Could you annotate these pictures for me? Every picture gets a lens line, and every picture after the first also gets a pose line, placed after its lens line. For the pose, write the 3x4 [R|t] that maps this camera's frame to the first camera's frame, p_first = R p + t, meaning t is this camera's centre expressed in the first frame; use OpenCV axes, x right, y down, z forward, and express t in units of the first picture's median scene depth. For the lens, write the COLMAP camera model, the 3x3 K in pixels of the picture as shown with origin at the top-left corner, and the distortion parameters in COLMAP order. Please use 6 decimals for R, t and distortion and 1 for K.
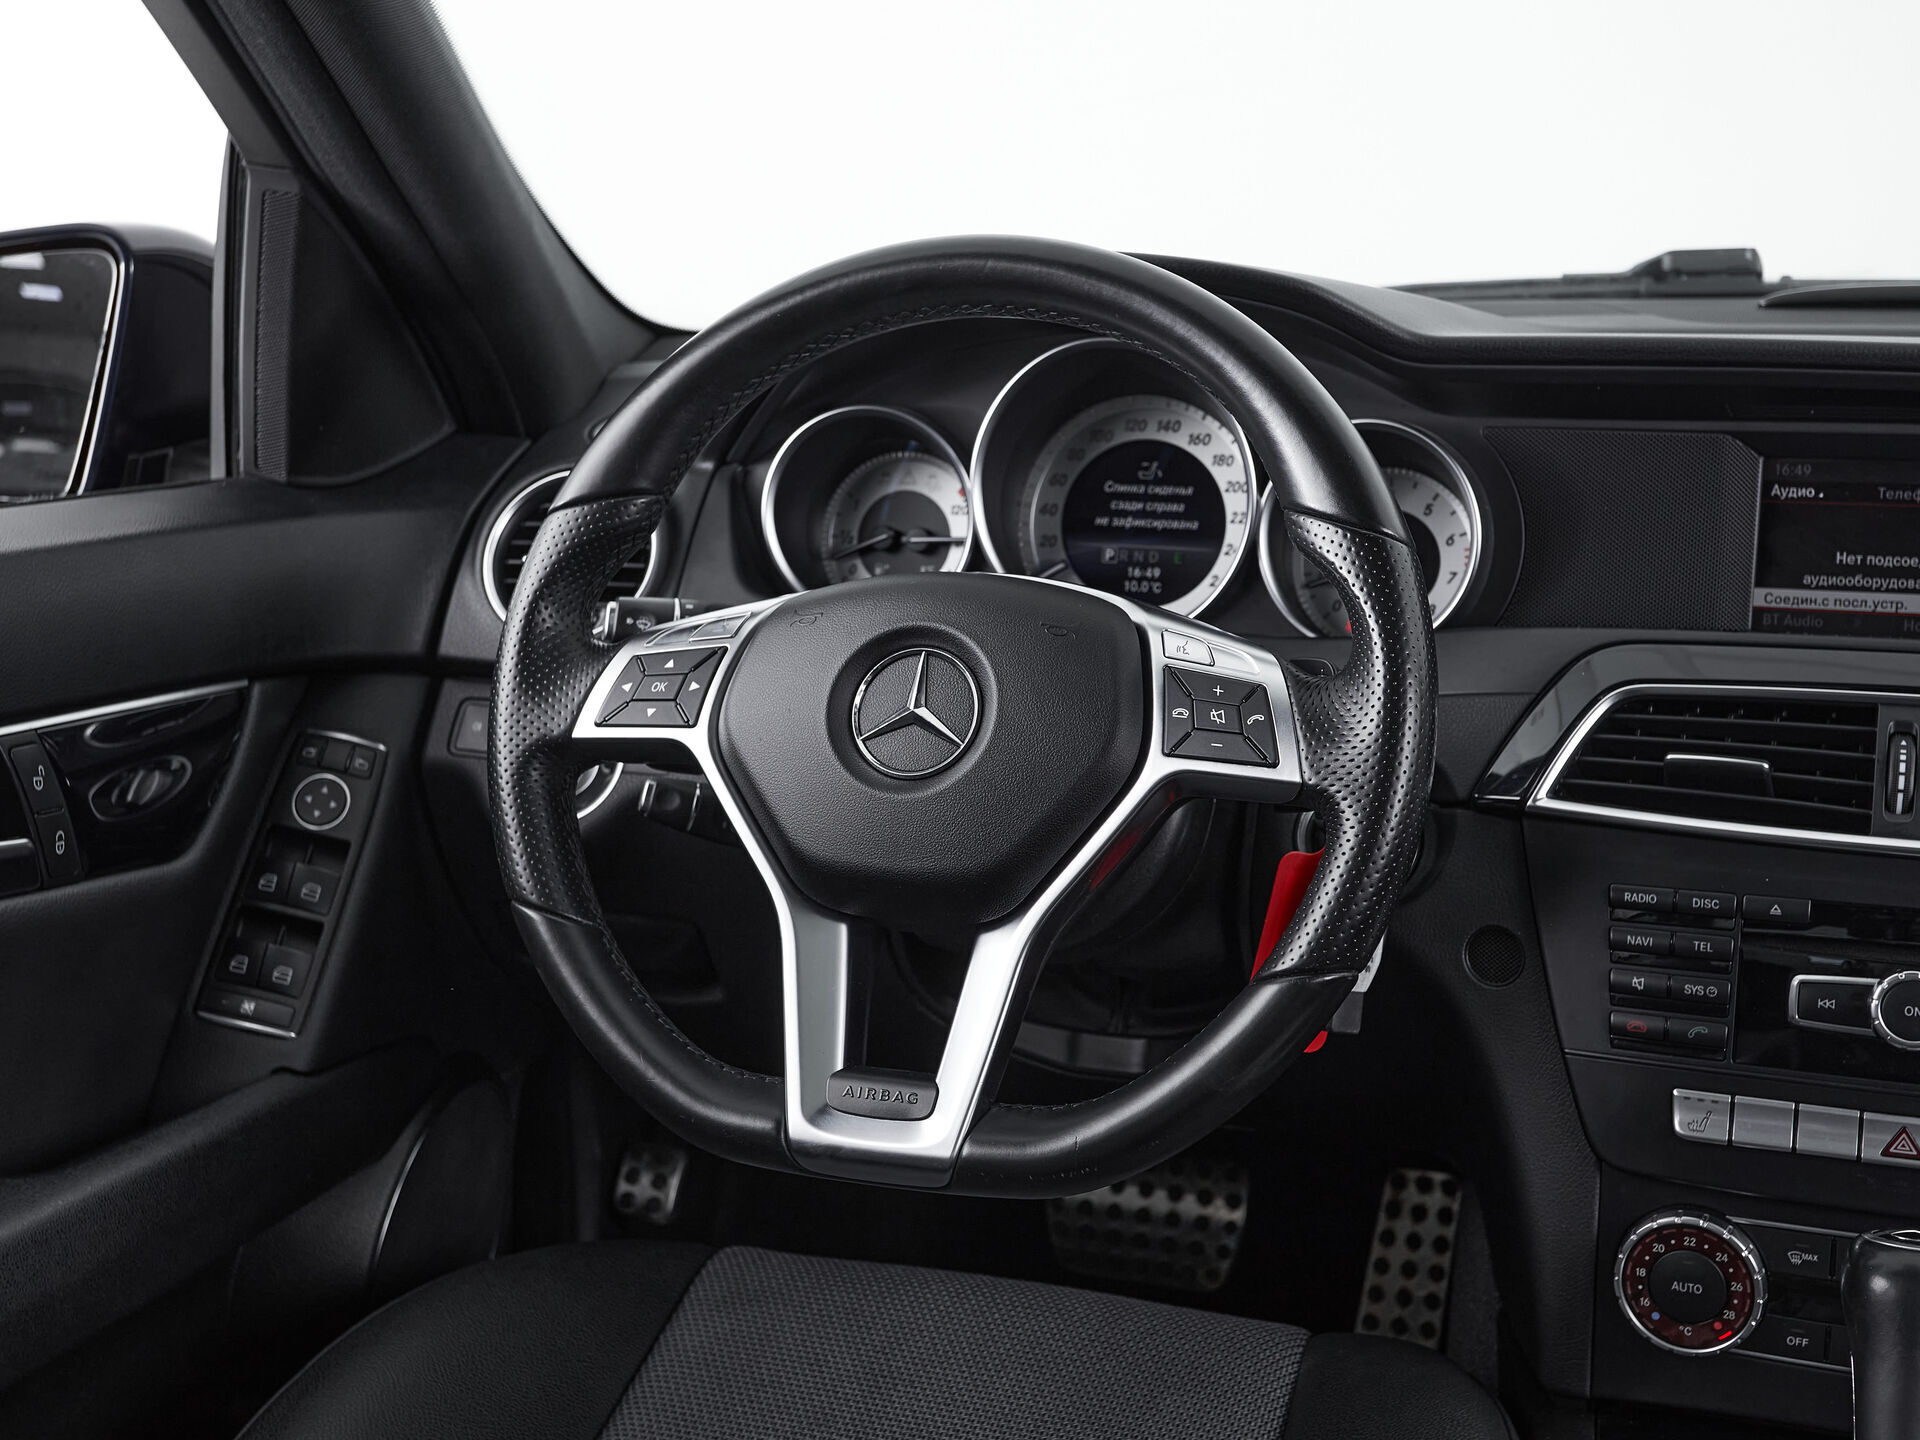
lens RADIAL K [[2522.0, 0, 911.0], [0, 2522.0, 731.3], [0, 0, 1]] dist [0.003055, 0.116258]
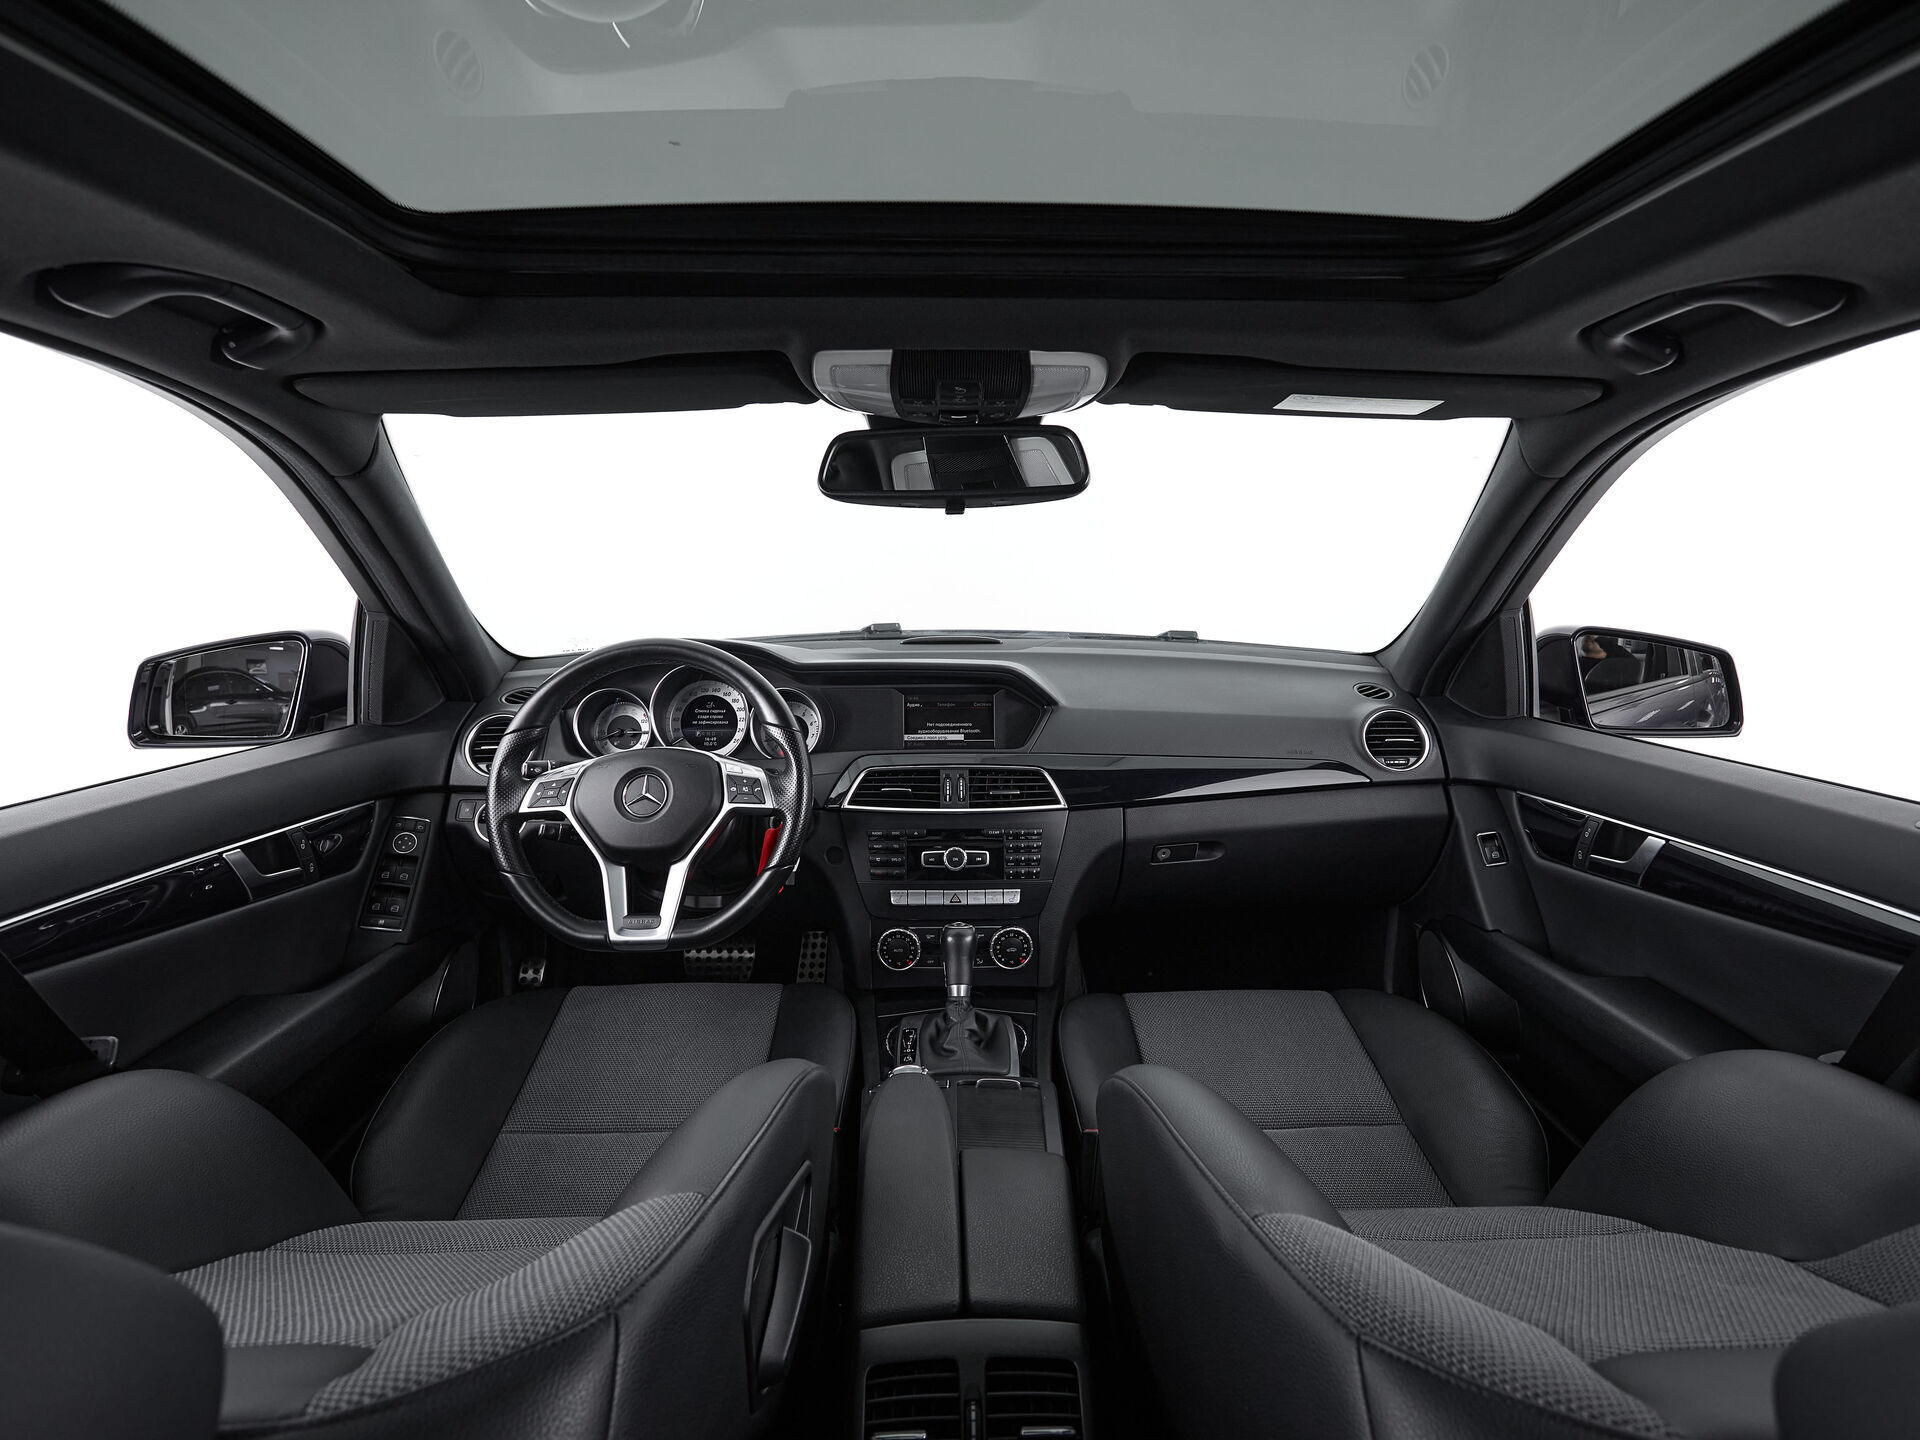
lens RADIAL K [[1014.0, 0, 960.0], [0, 1014.0, 720.0], [0, 0, 1]] dist [-0.002904, -0.000315]
pose [[0.933100, -0.054595, 0.355448, -0.065760], [0.072470, 0.996678, -0.037160, -0.022352], [-0.352238, 0.060434, 0.933957, -0.258193]]
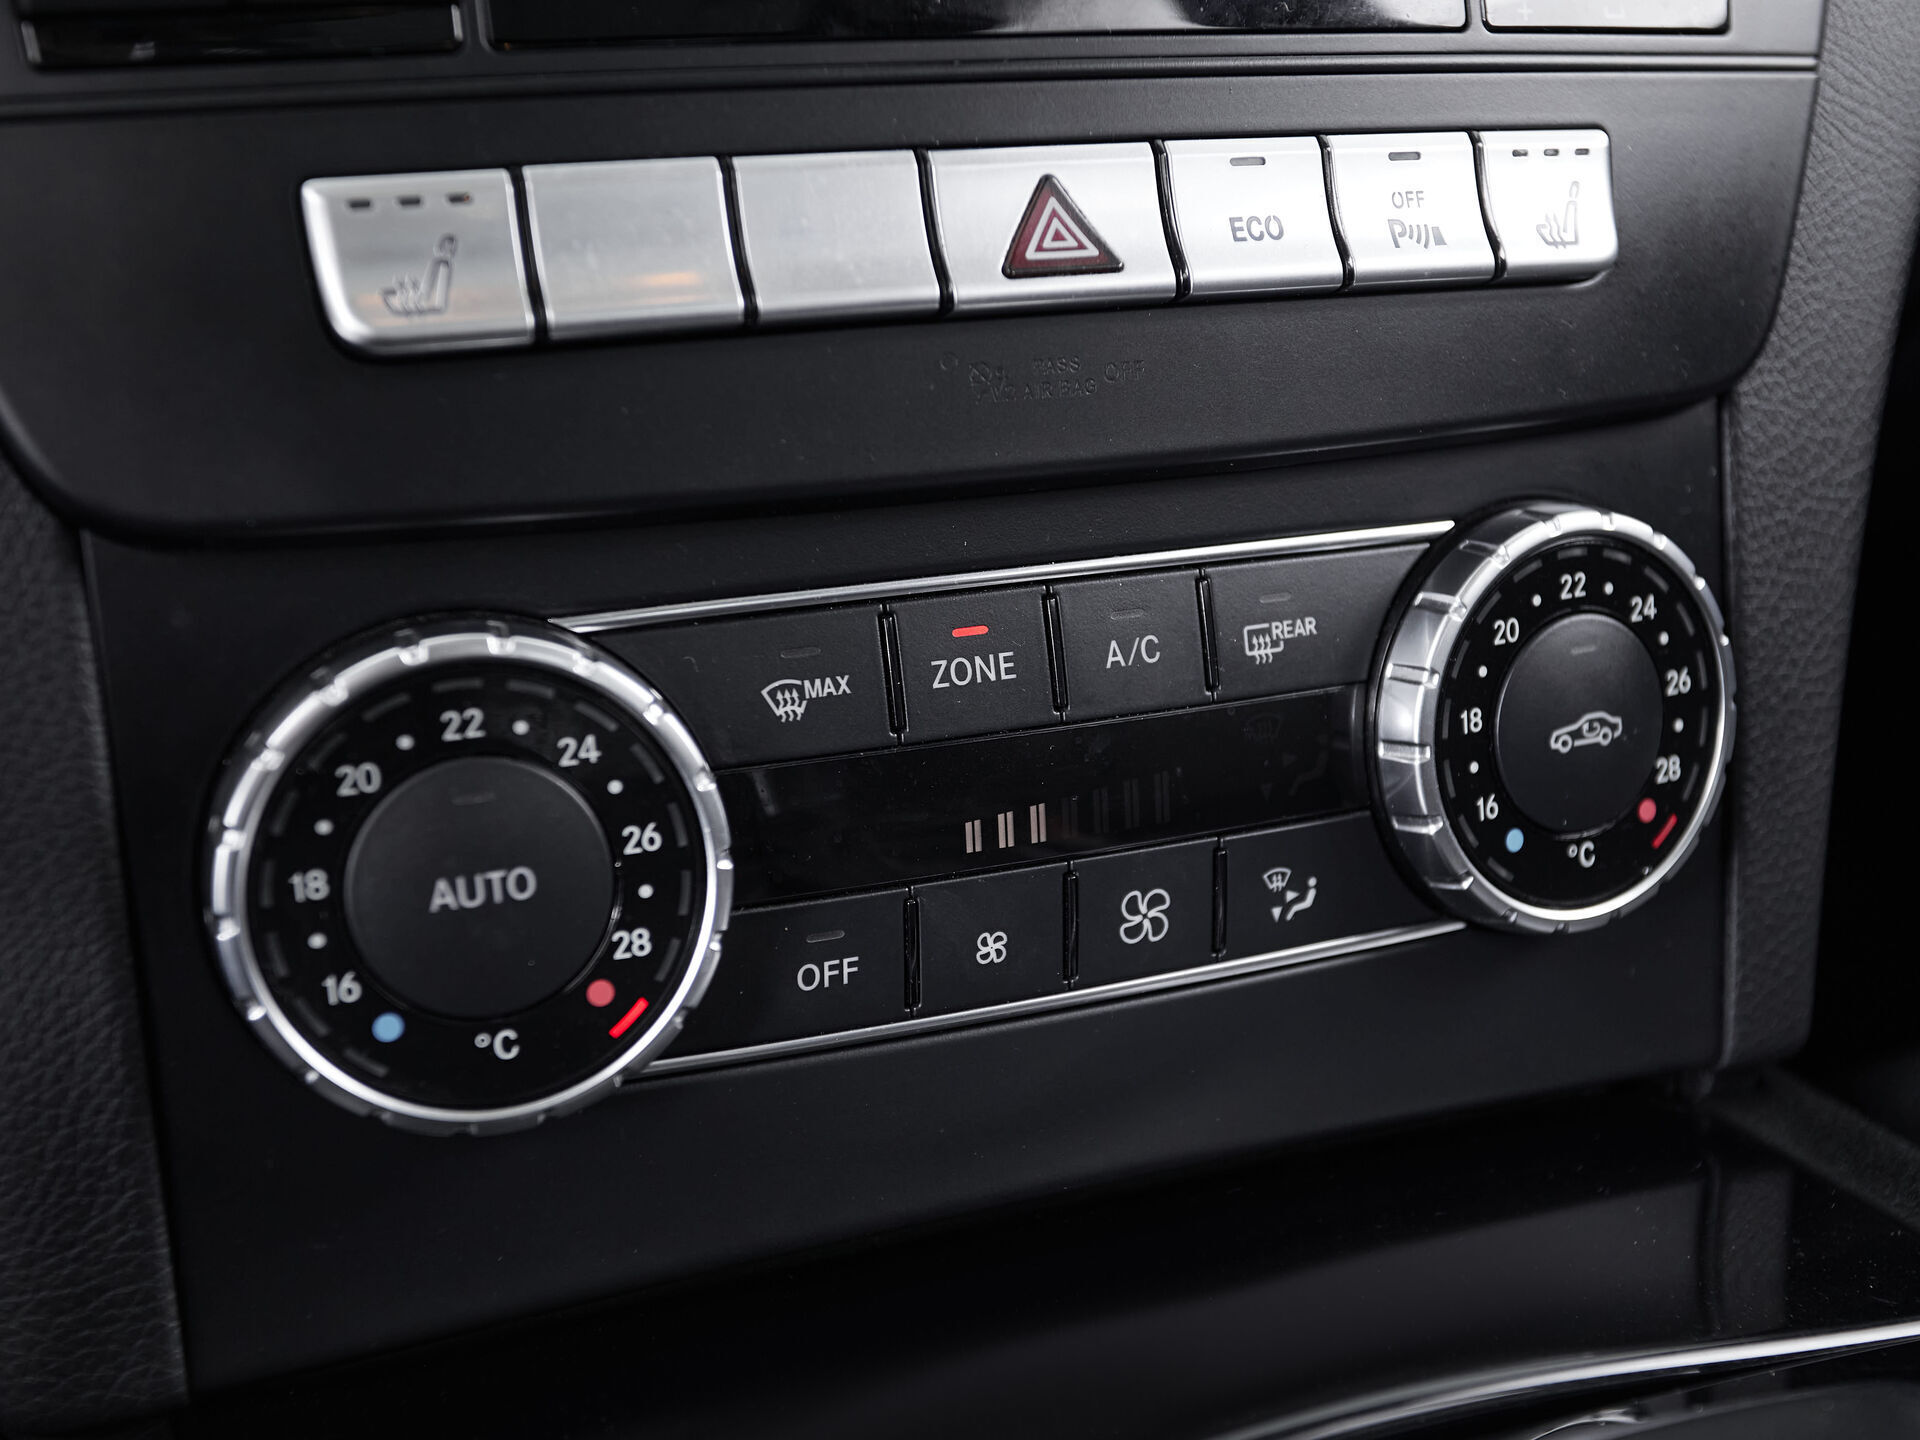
lens RADIAL K [[2425.0, 0, 939.5], [0, 2425.0, 702.4], [0, 0, 1]] dist [0.011975, 0.079546]
pose [[0.735819, -0.176414, 0.653795, 0.160386], [0.170462, 0.982634, 0.073297, 0.174884], [-0.655372, 0.057514, 0.753113, 0.709074]]
